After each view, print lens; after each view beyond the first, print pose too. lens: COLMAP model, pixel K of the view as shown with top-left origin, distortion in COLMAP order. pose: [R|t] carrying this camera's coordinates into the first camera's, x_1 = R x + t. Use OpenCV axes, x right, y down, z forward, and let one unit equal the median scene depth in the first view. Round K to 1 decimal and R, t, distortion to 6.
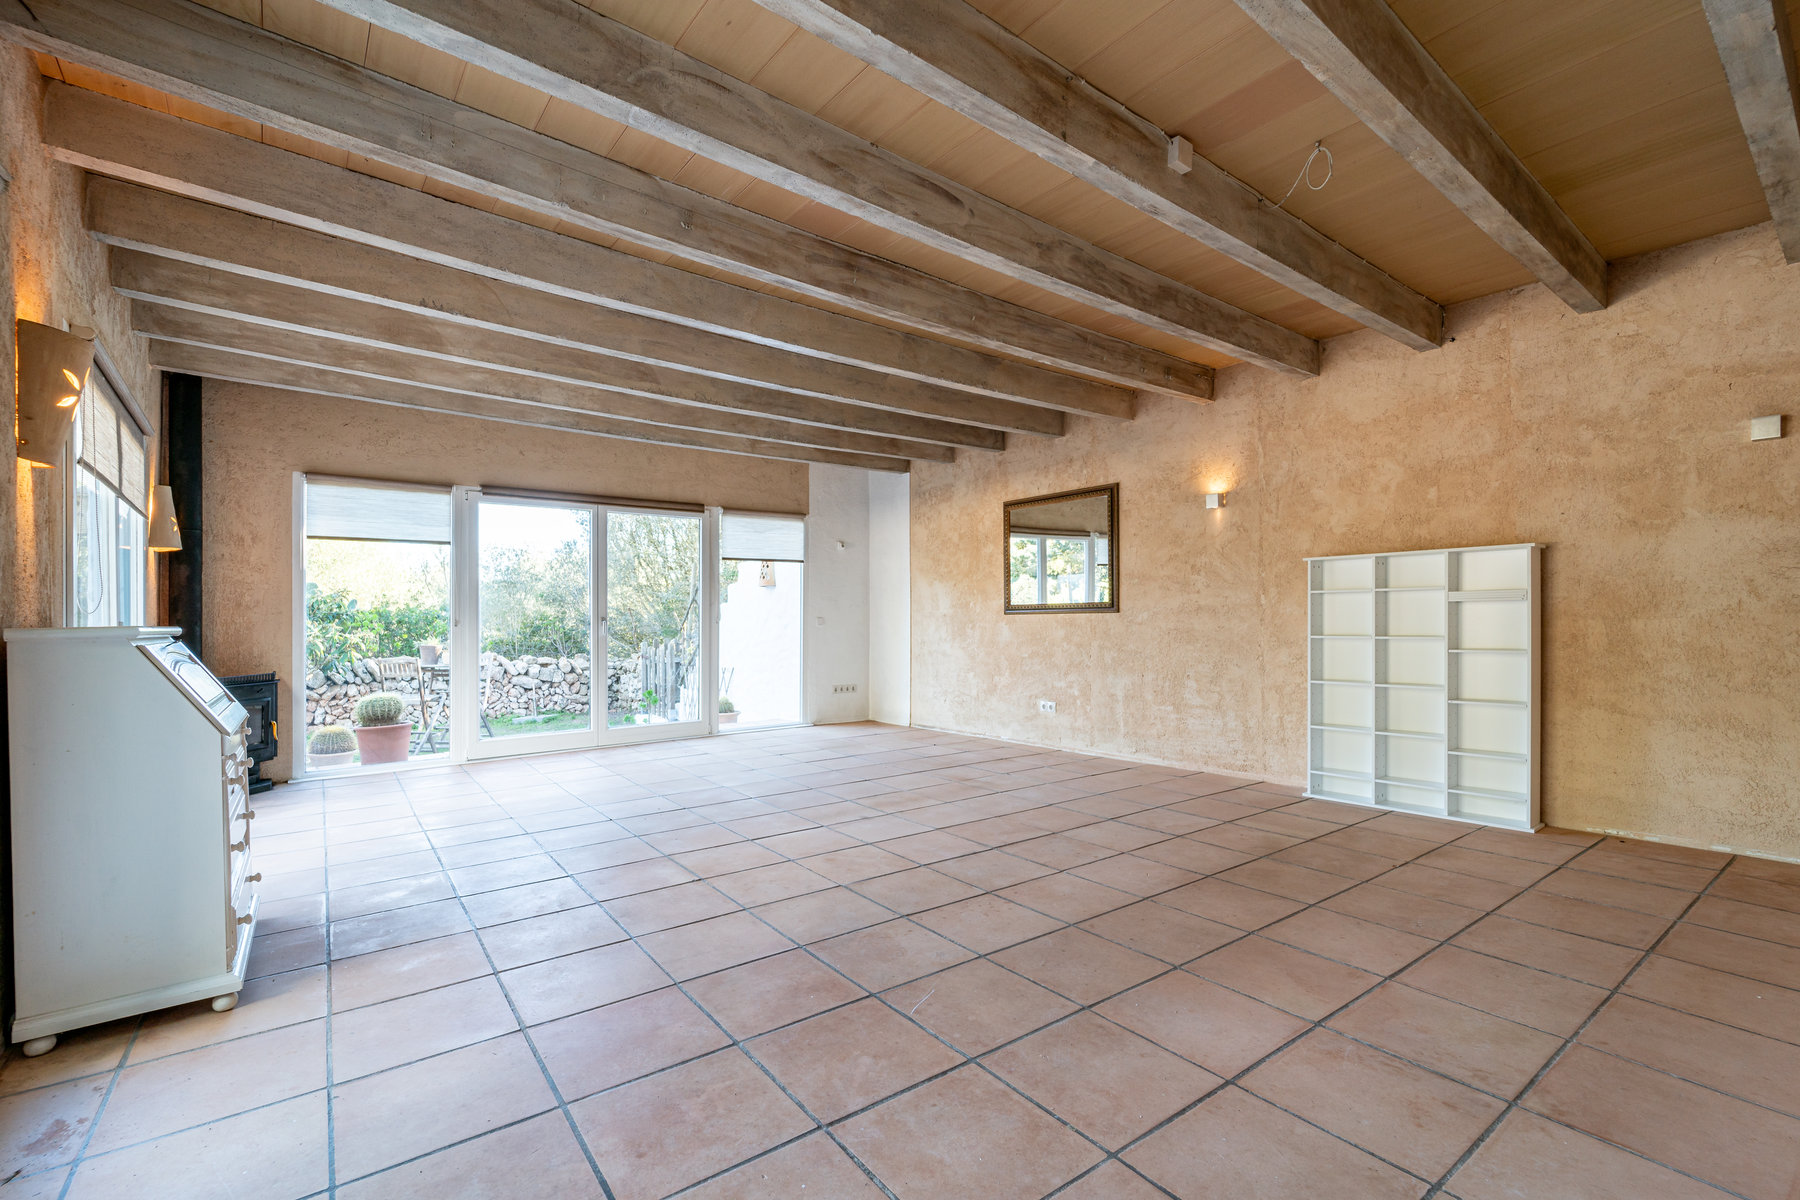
lens RADIAL K [[769.1, 0, 900.1], [0, 769.1, 623.1], [0, 0, 1]] dist [-0.000997, -0.000068]
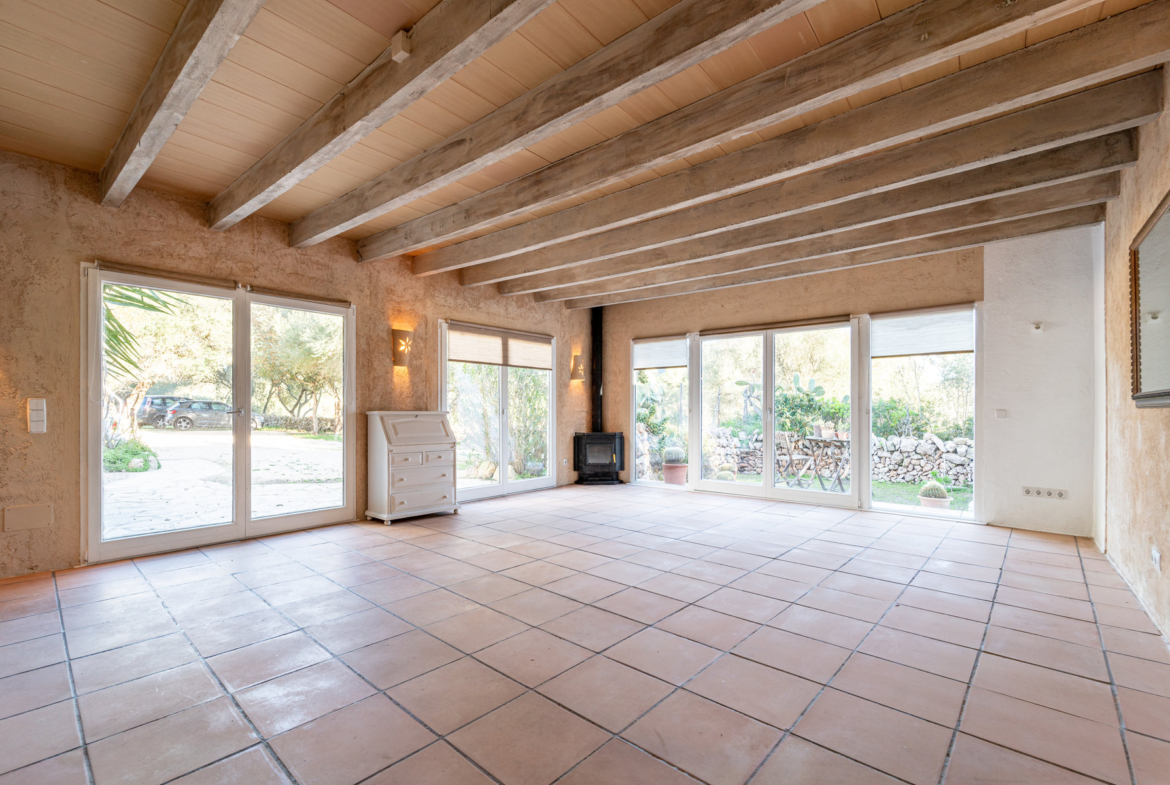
lens RADIAL K [[527.7, 0, 563.0], [0, 527.7, 407.9], [0, 0, 1]] dist [-0.000572, -0.000138]
pose [[0.175098, 0.006193, -0.984532, 0.645805], [-0.008379, 0.999953, 0.004800, -0.012379], [0.984515, 0.007409, 0.175141, 0.569918]]
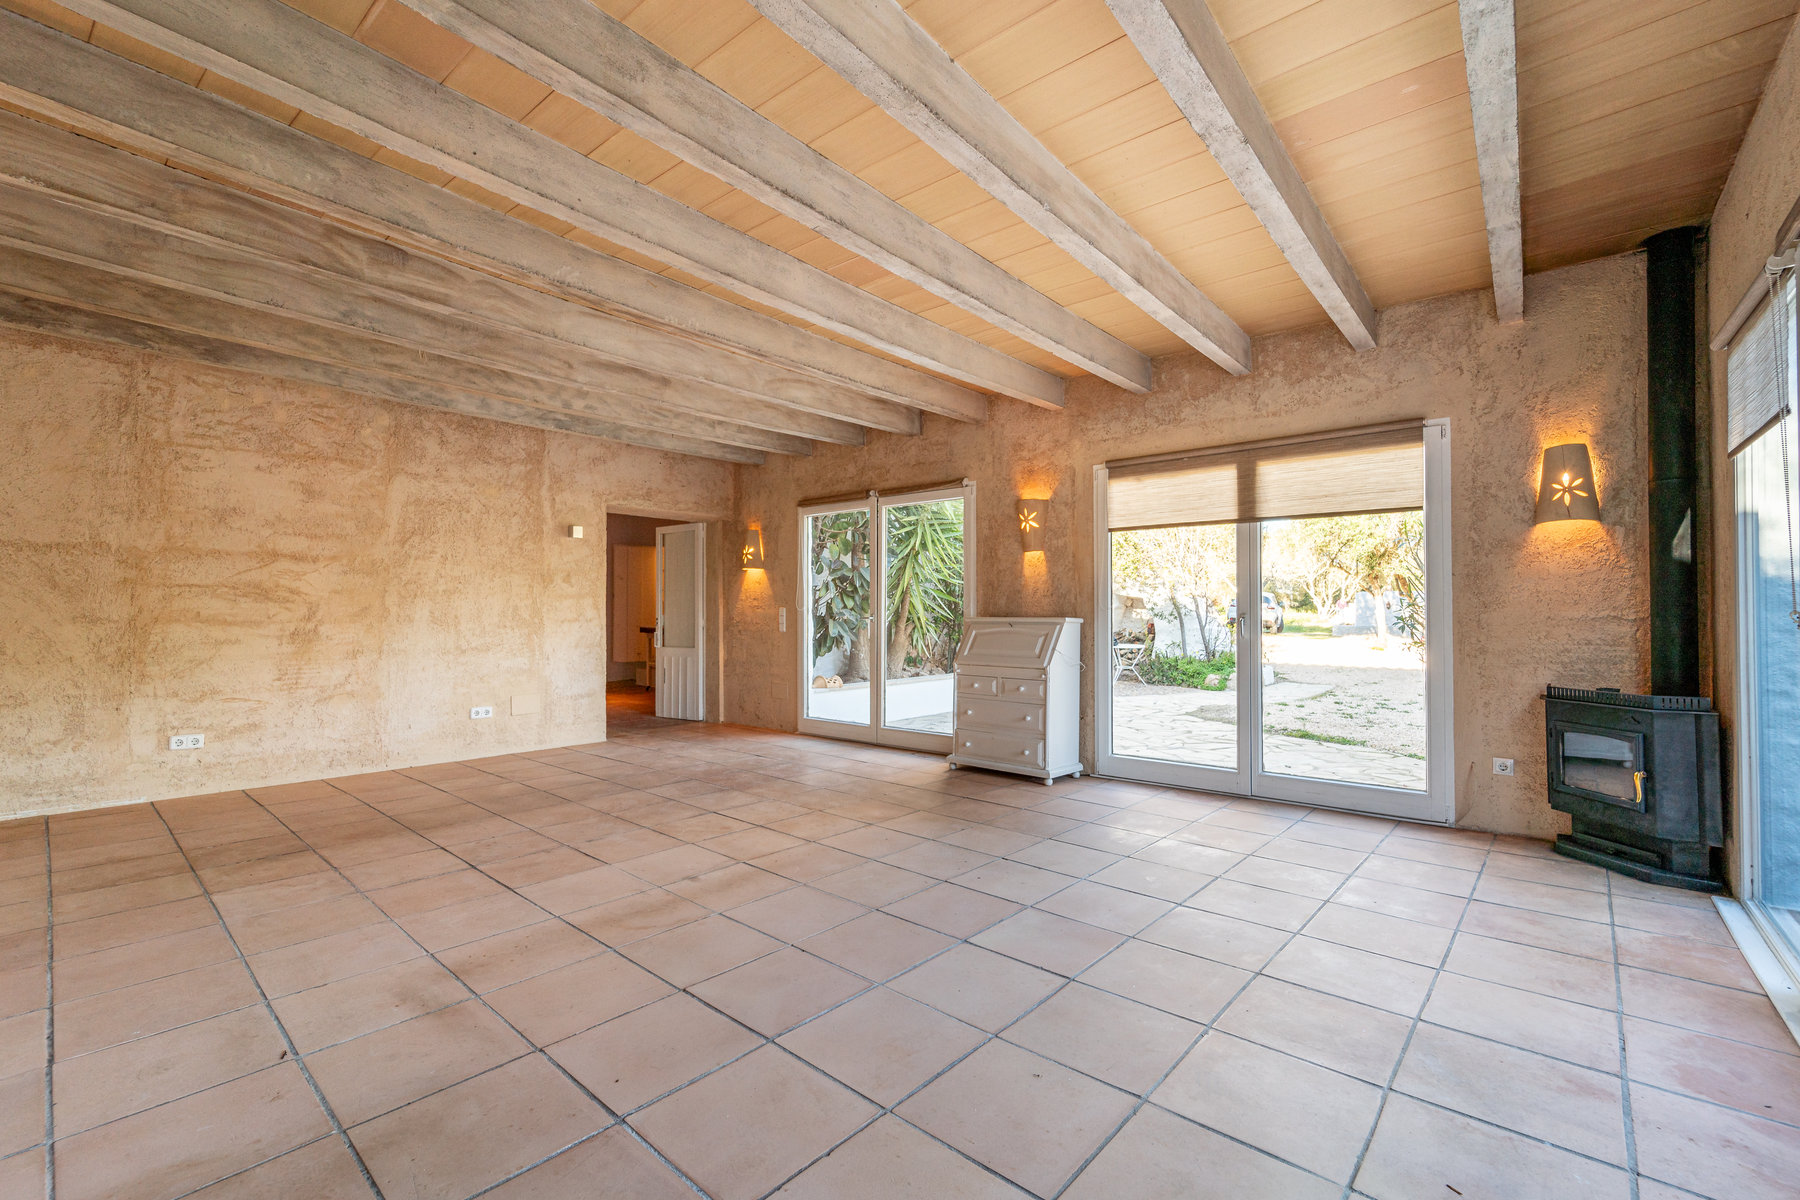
lens RADIAL K [[772.8, 0, 904.5], [0, 772.8, 612.6], [0, 0, 1]] dist [-0.000327, -0.000151]
pose [[-0.981118, 0.008619, -0.193217, -0.085538], [0.008296, 0.999963, 0.002478, -0.008568], [0.193231, 0.000829, -0.981153, 1.450072]]
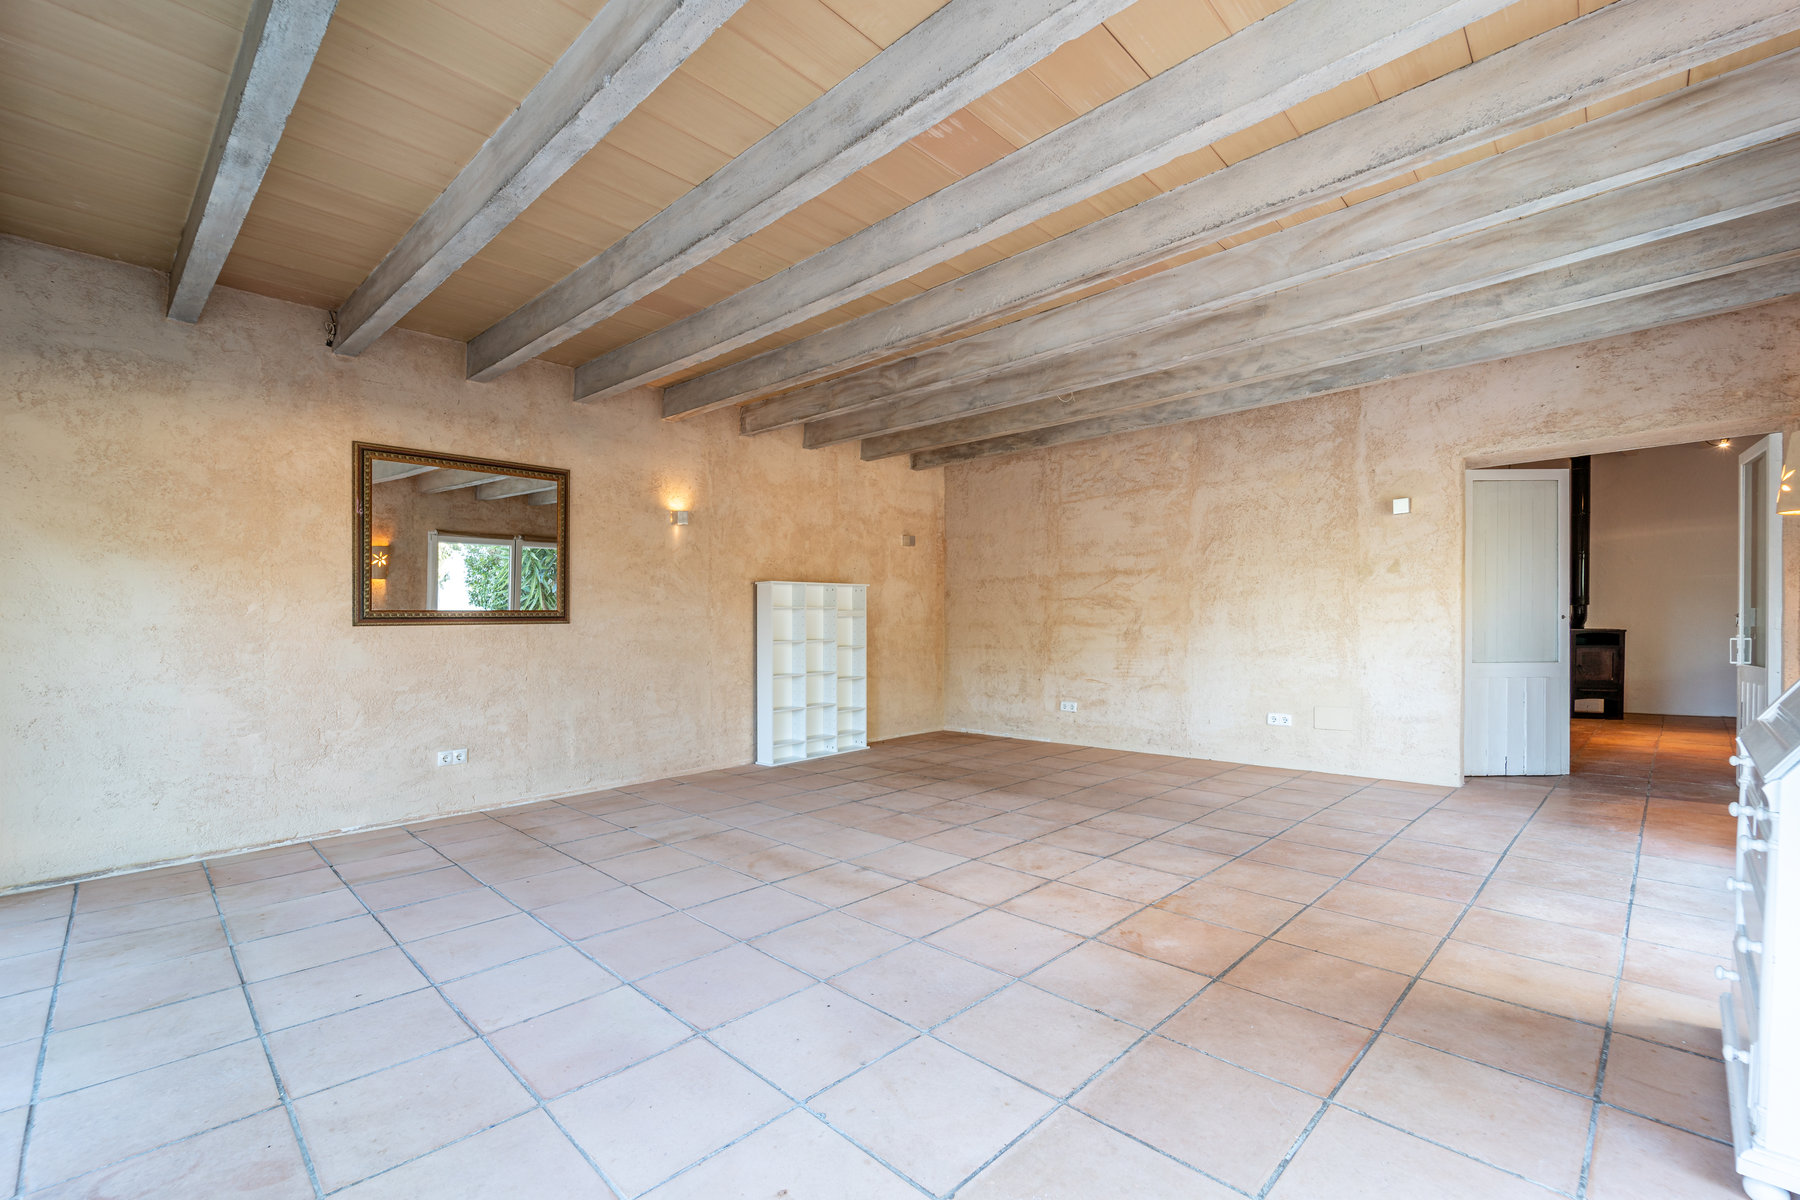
lens RADIAL K [[769.1, 0, 900.1], [0, 769.1, 623.1], [0, 0, 1]] dist [-0.000997, -0.000068]
pose [[-0.130178, 0.012139, 0.991416, -0.691625], [0.020936, 0.999736, -0.009492, 0.002375], [-0.991270, 0.019521, -0.130398, 0.859456]]
